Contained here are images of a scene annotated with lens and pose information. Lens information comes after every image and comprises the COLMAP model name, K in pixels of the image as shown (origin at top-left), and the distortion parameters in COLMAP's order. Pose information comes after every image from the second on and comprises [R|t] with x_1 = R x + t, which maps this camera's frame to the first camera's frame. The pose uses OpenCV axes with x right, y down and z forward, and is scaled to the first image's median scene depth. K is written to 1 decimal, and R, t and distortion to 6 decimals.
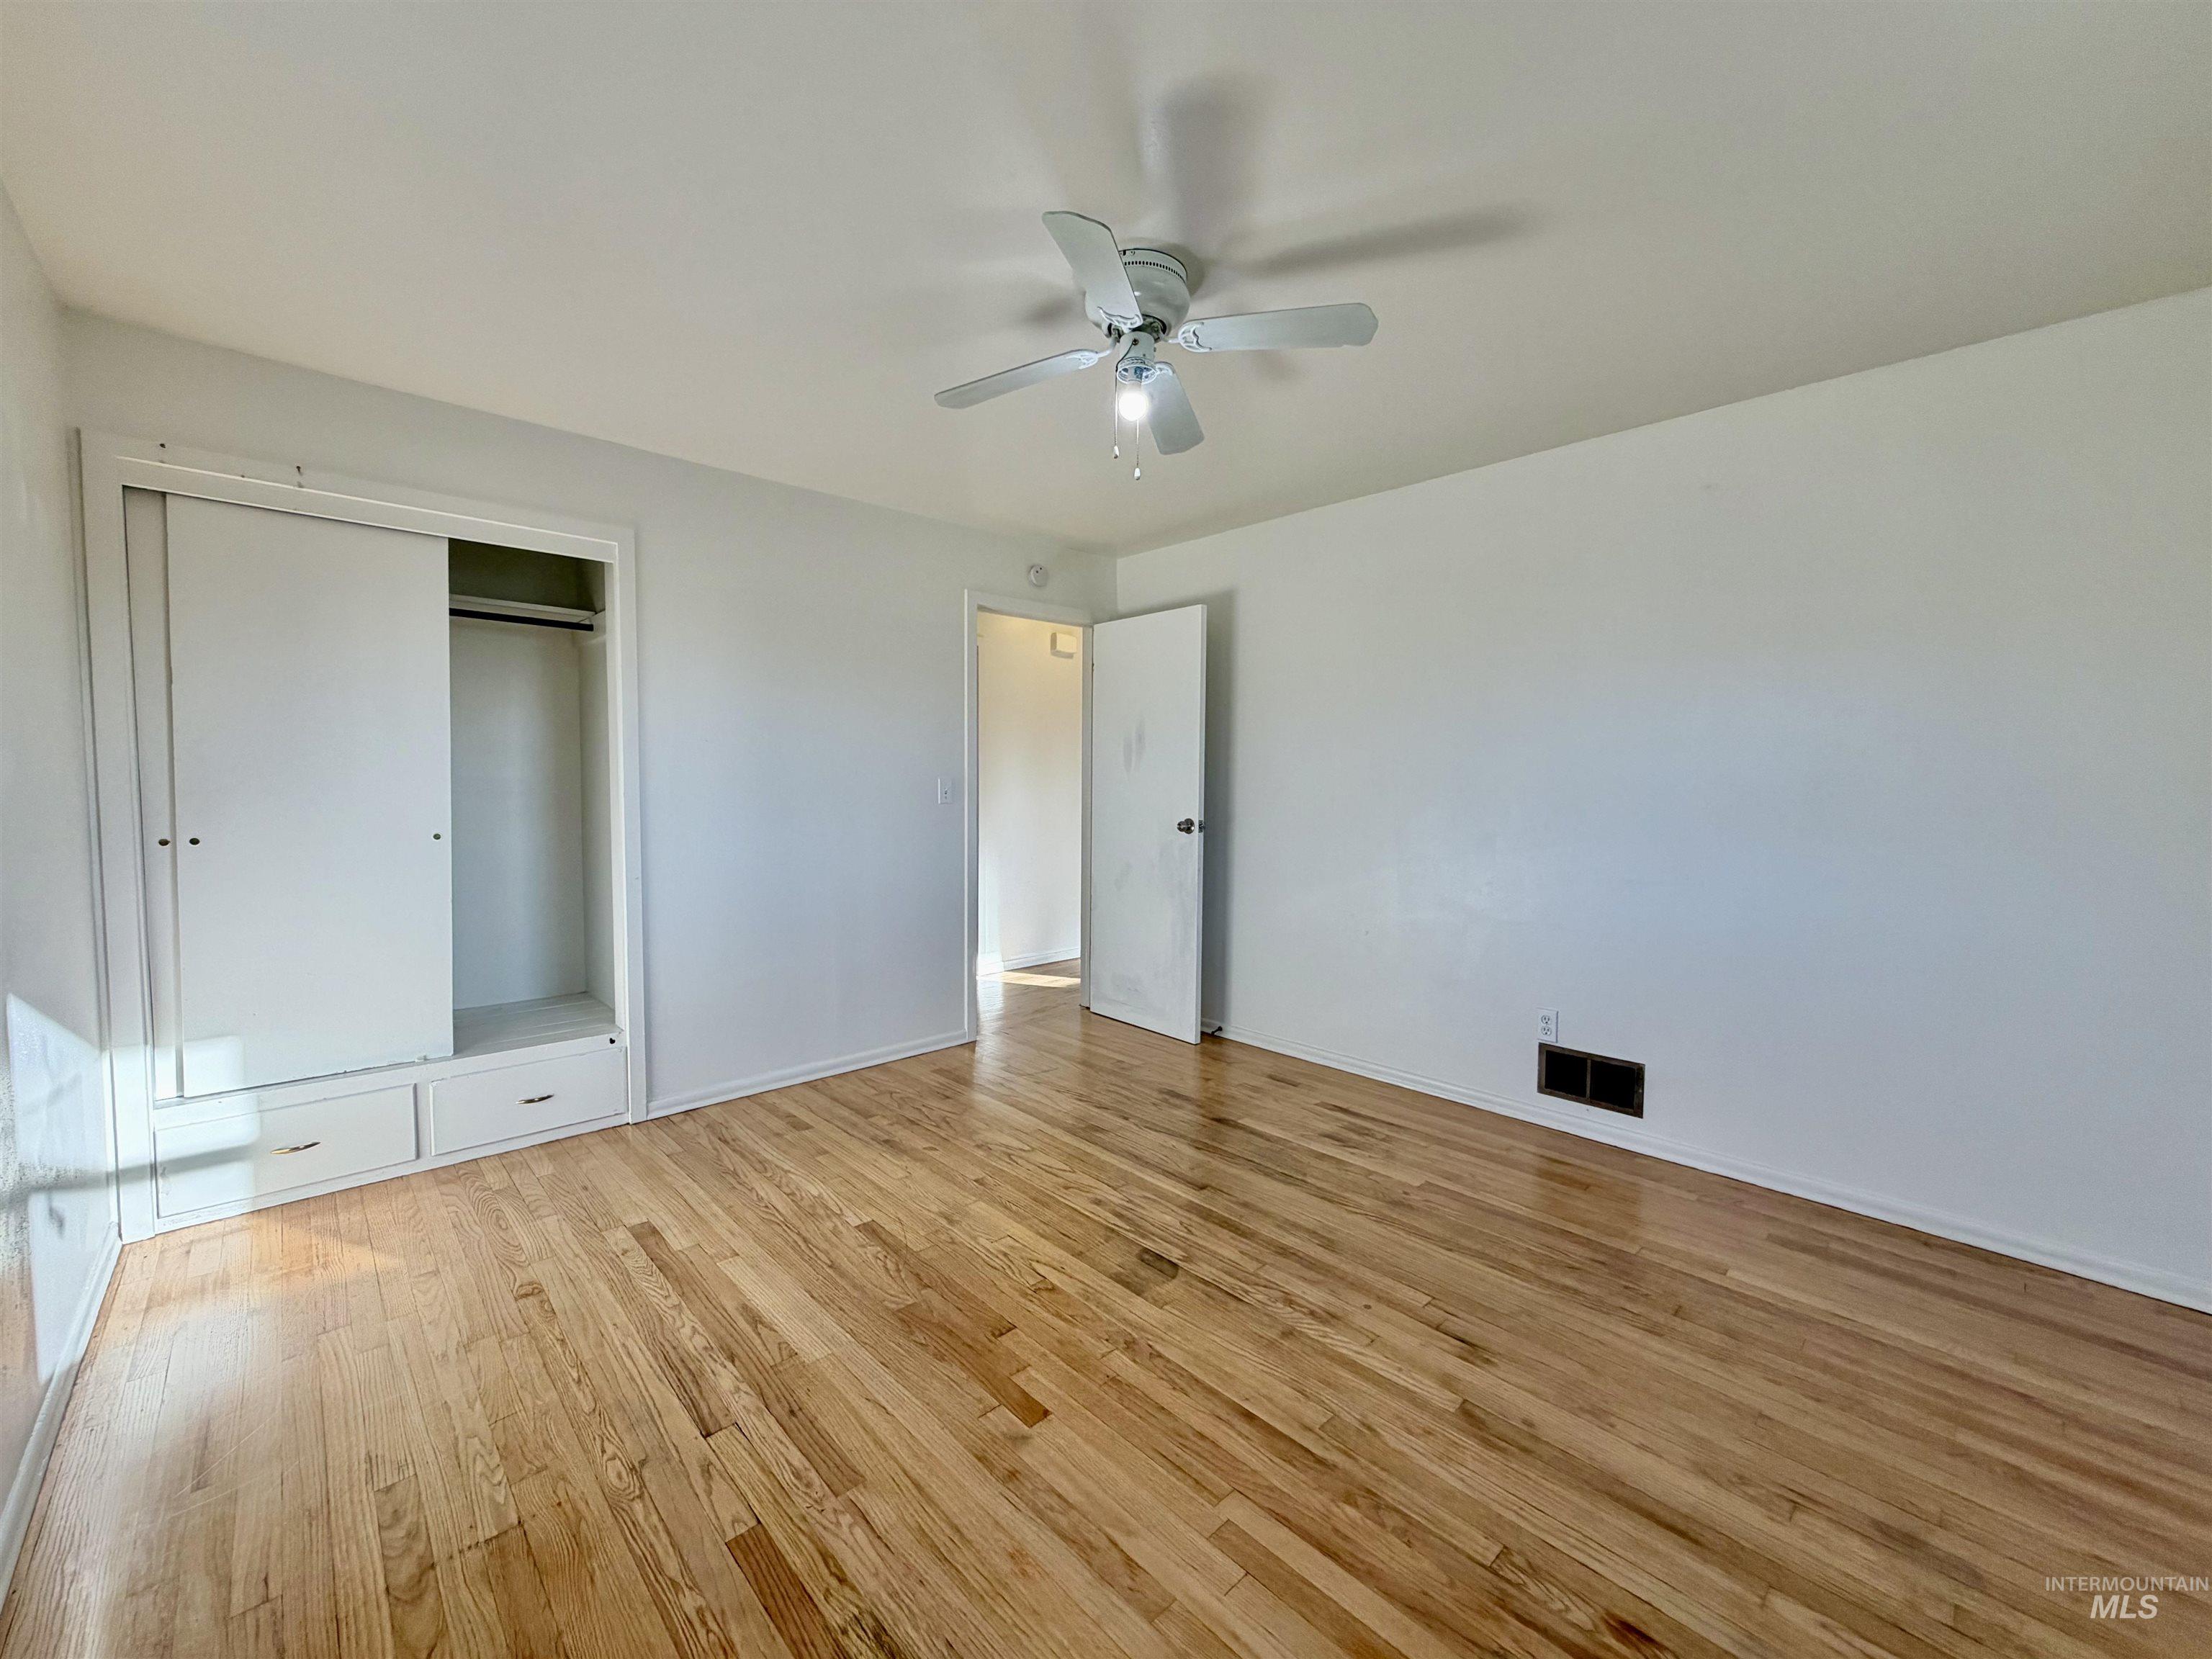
lens RADIAL K [[881.4, 0, 1100.0], [0, 881.4, 825.6], [0, 0, 1]] dist [0.001585, -0.001124]
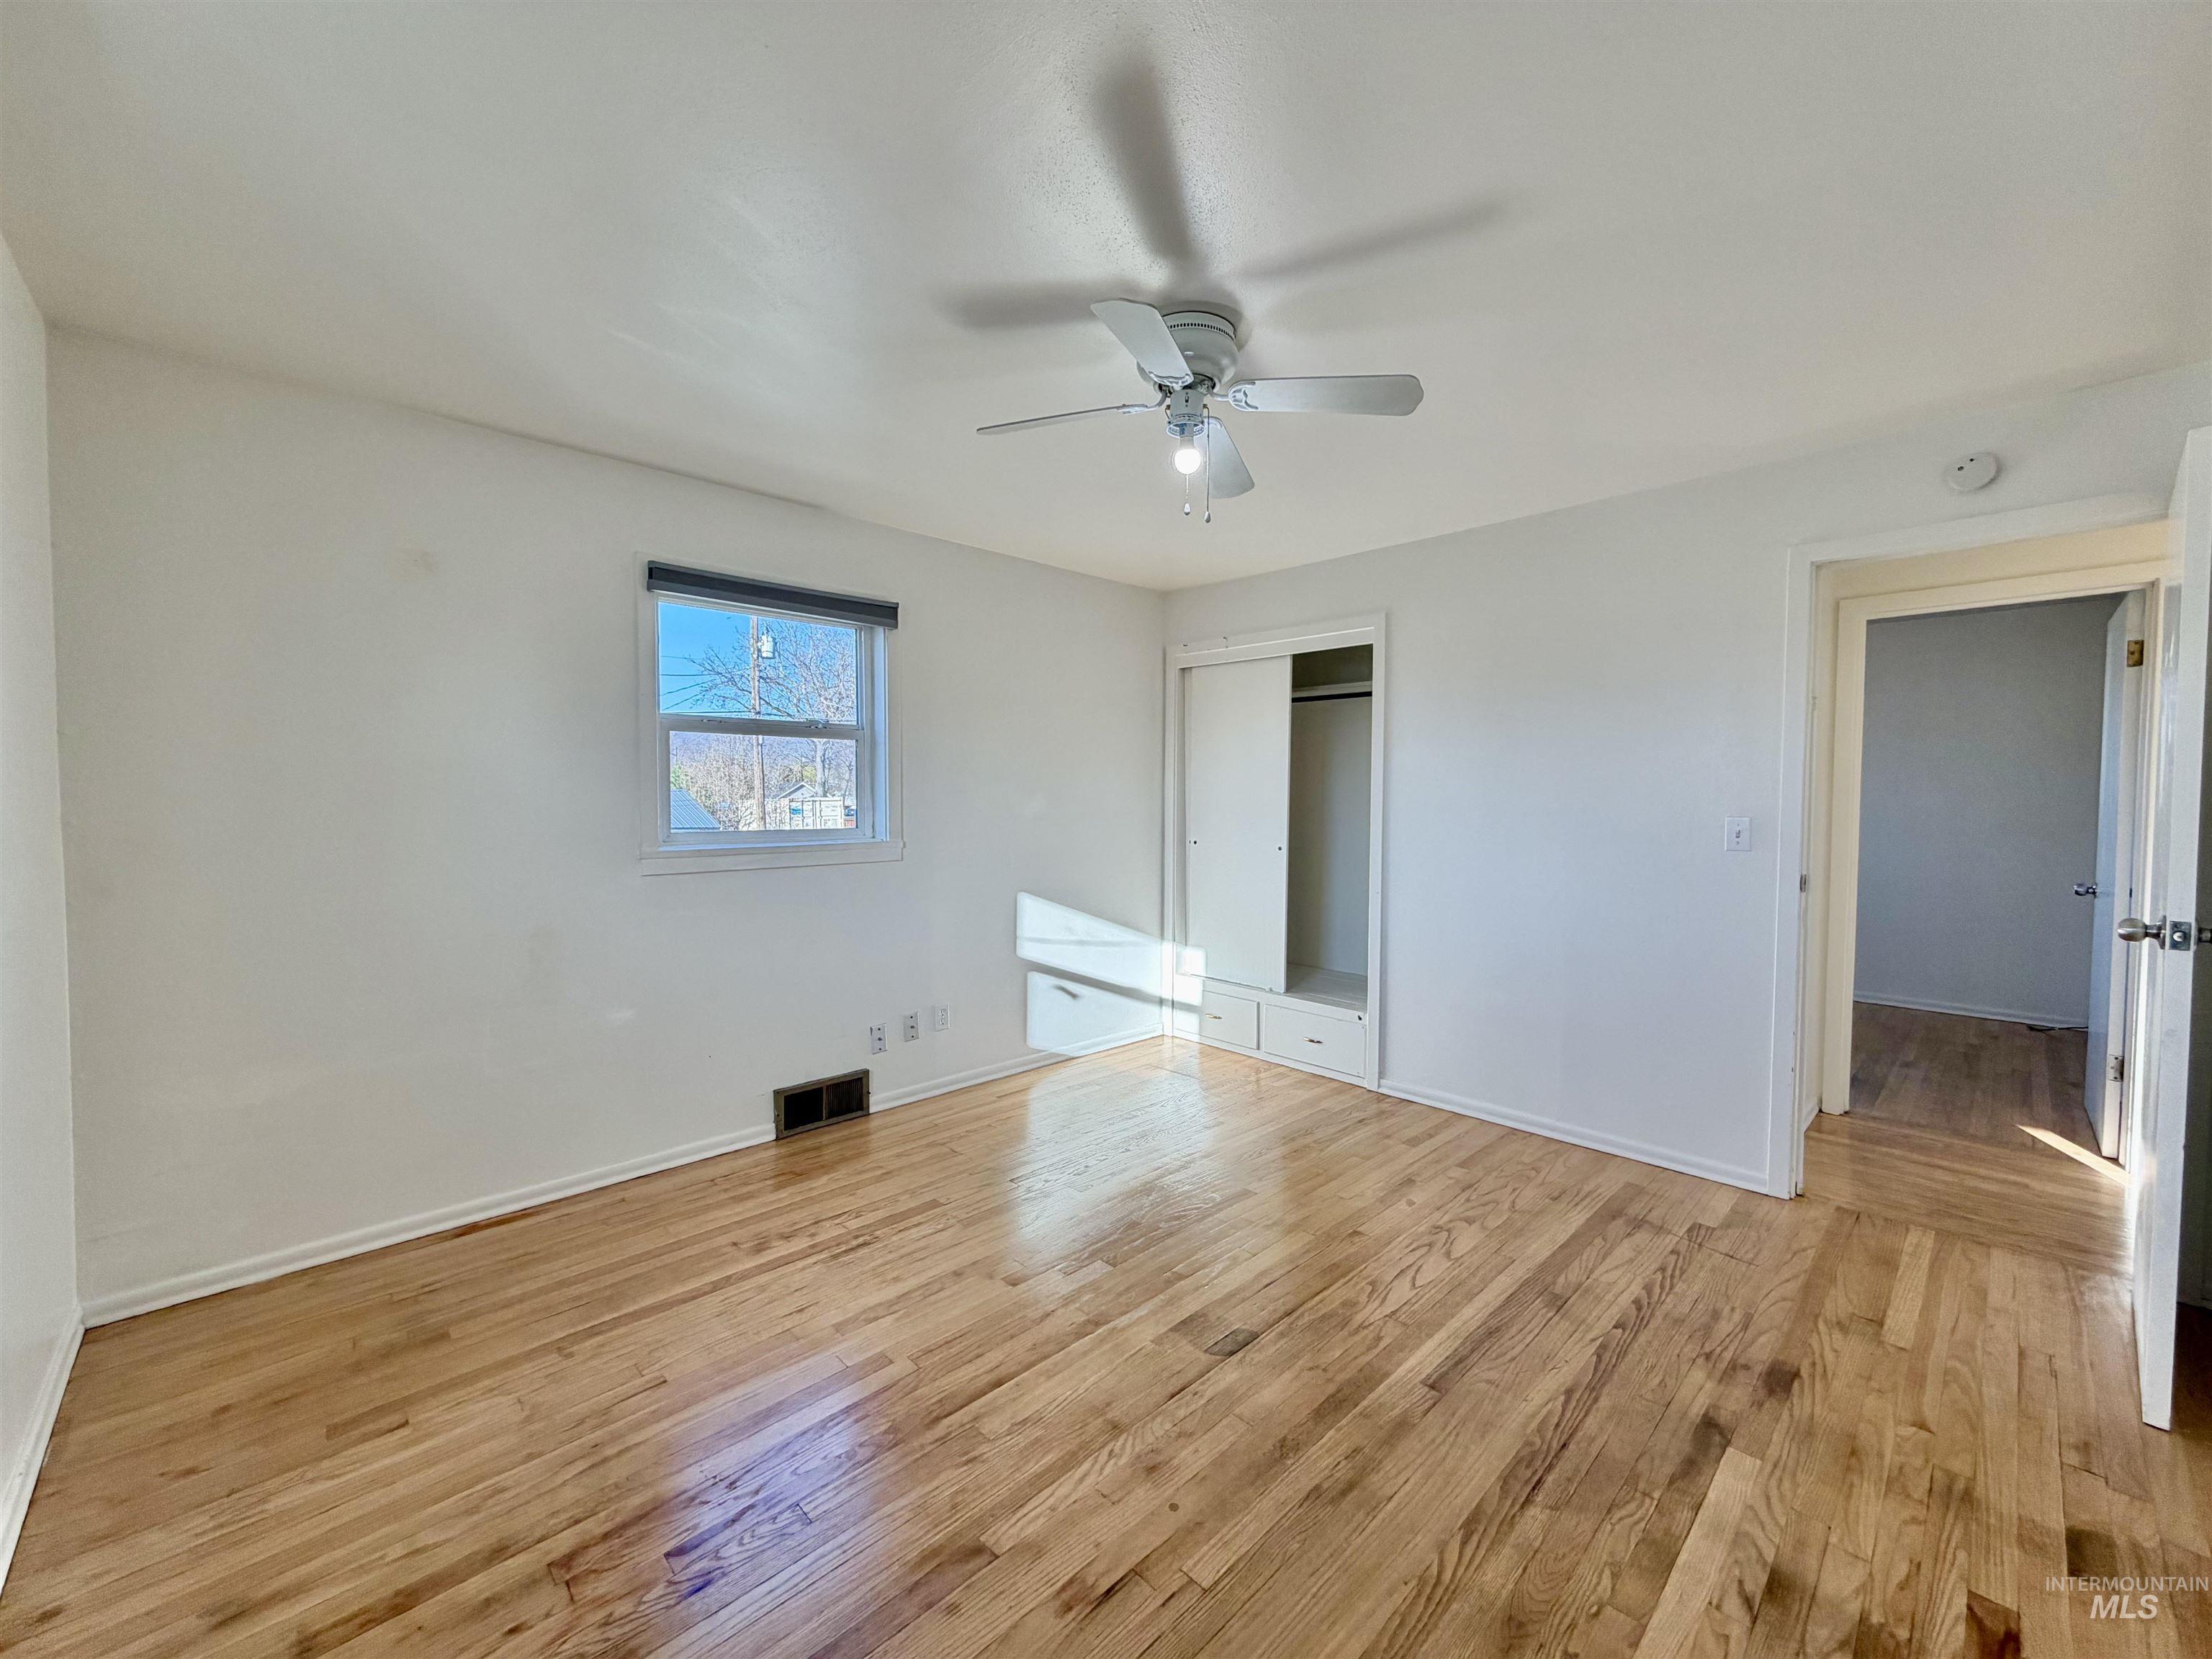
lens RADIAL K [[881.4, 0, 1102.8], [0, 881.4, 824.6], [0, 0, 1]] dist [0.001585, -0.001124]
pose [[0.011422, 0.023031, -0.999669, 0.785155], [-0.054944, 0.998239, 0.022370, -0.047162], [0.998424, 0.054671, 0.012668, 0.663003]]
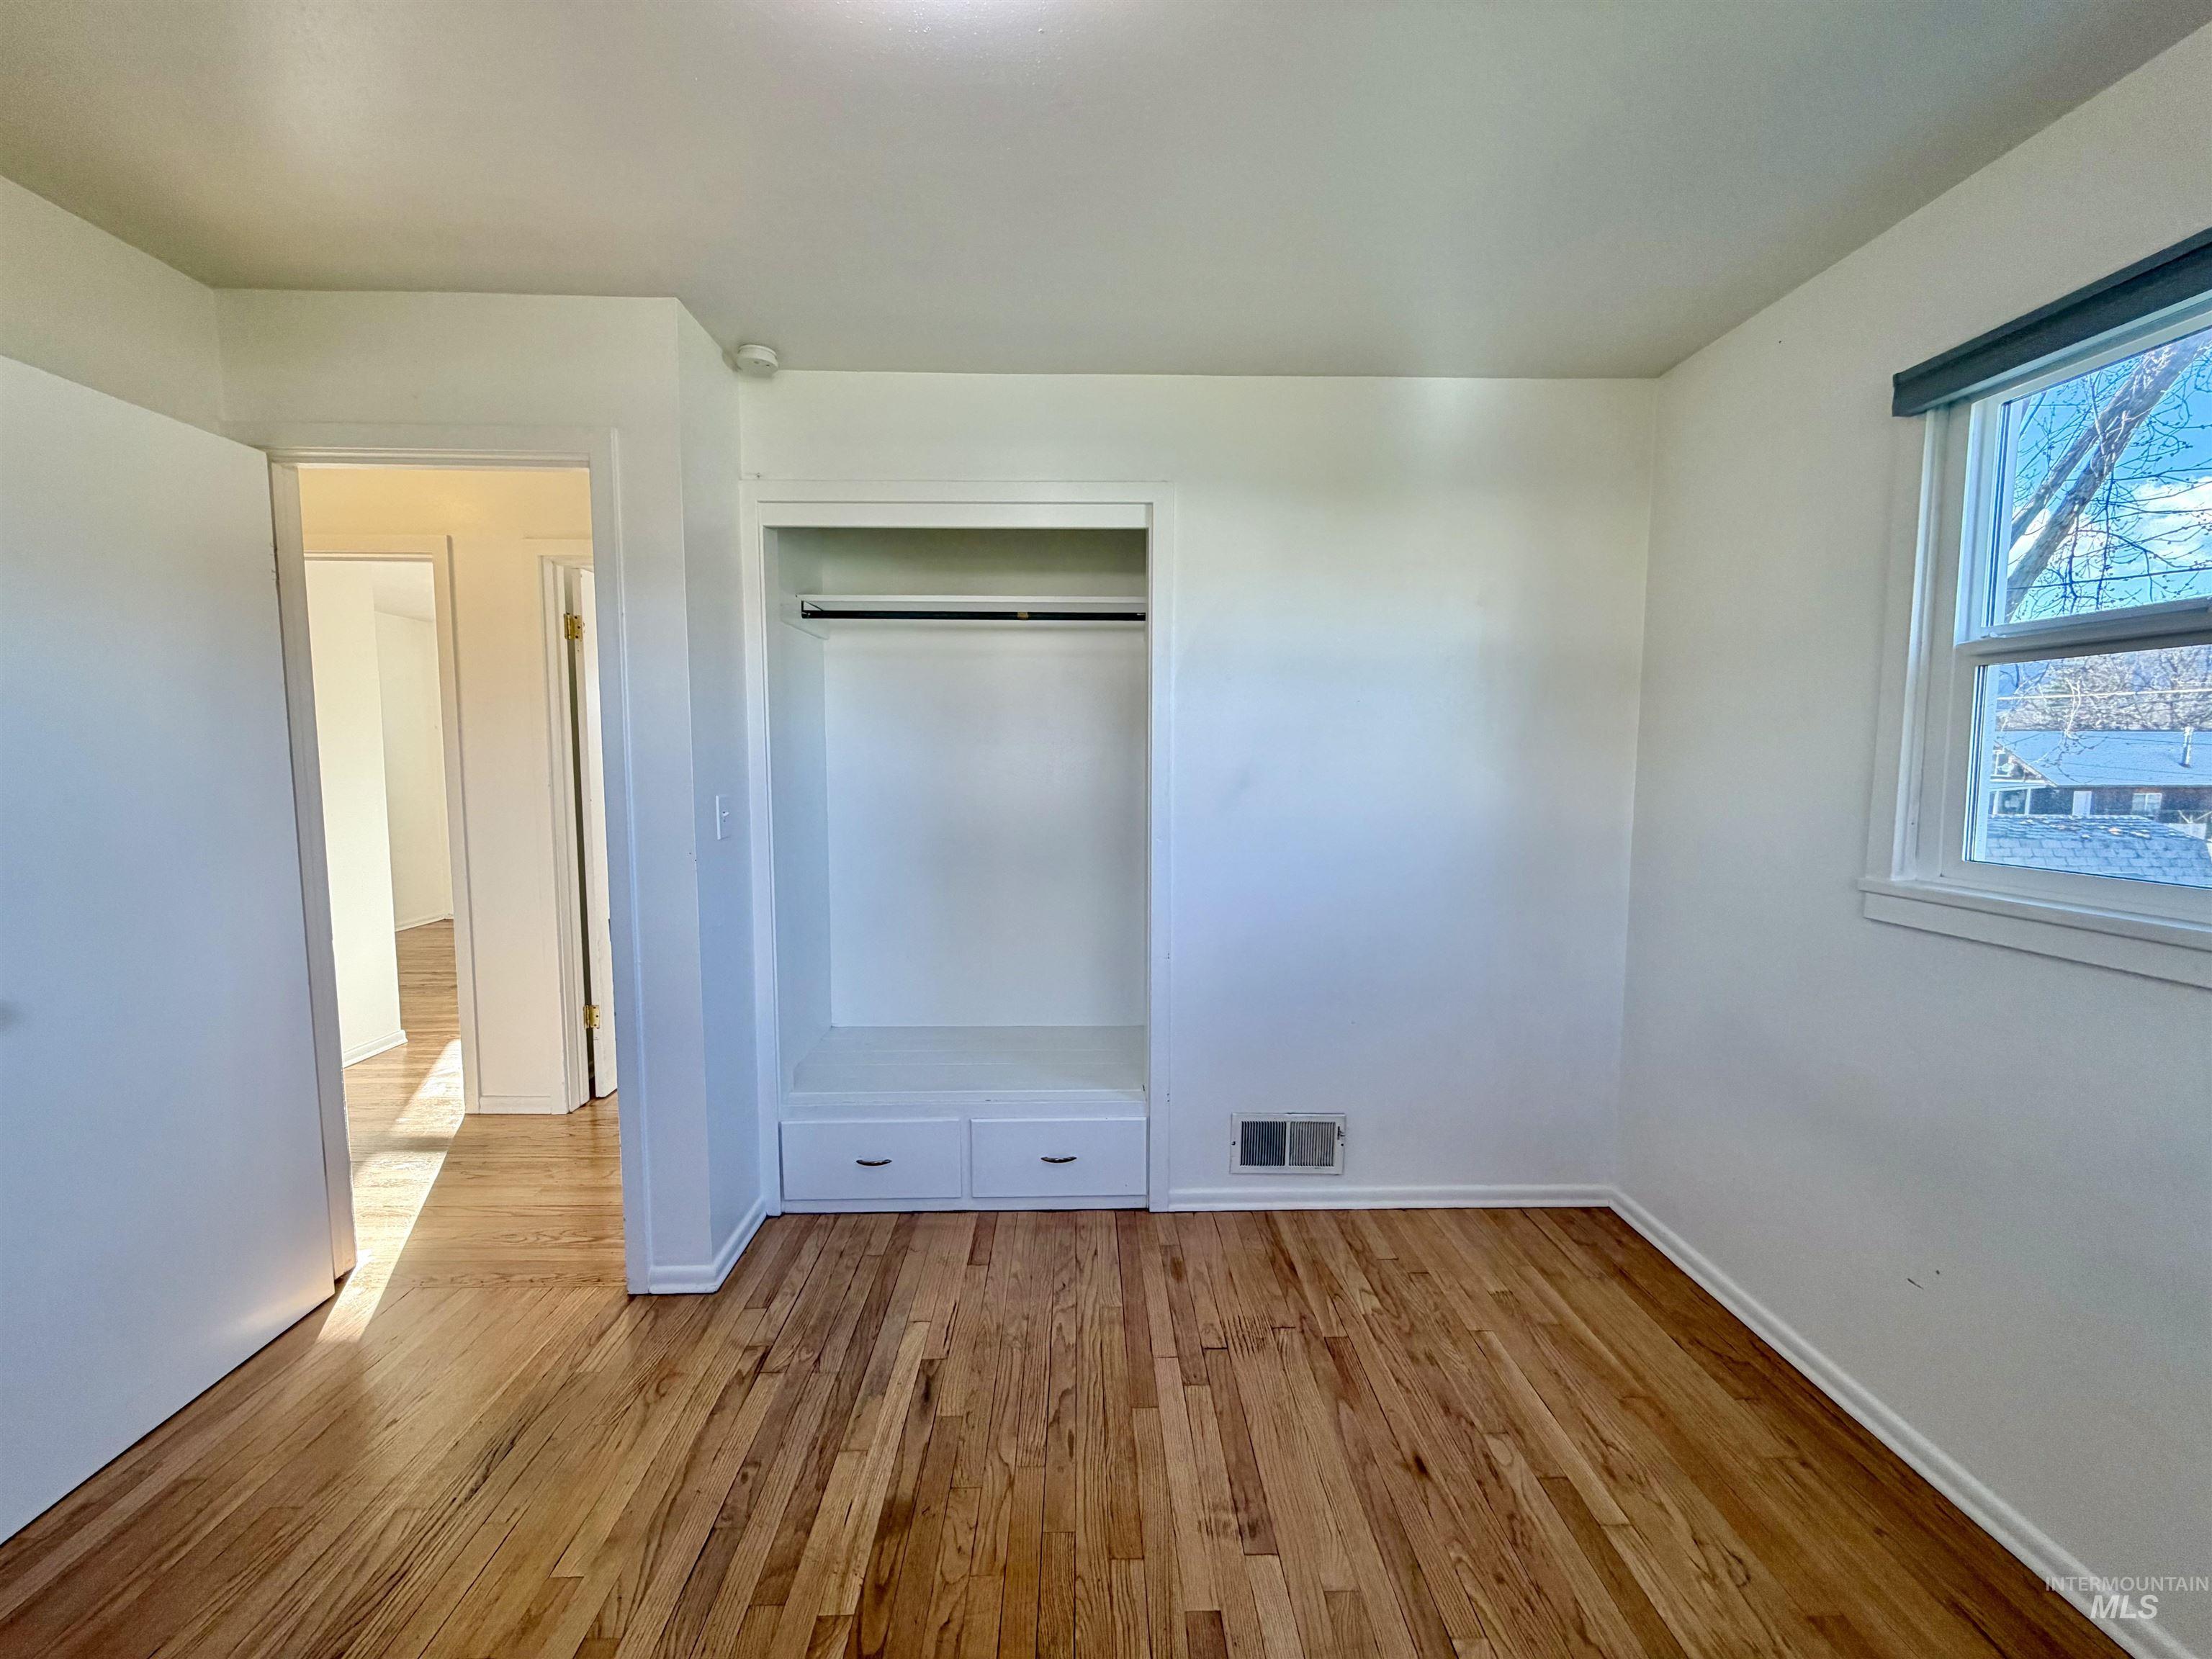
lens RADIAL K [[881.4, 0, 1103.2], [0, 881.4, 831.4], [0, 0, 1]] dist [0.001585, -0.001124]
pose [[-0.749014, -0.057127, 0.660087, -2.053886], [0.034575, 0.991548, 0.125045, -0.171135], [-0.661651, 0.116483, -0.740709, 1.391403]]
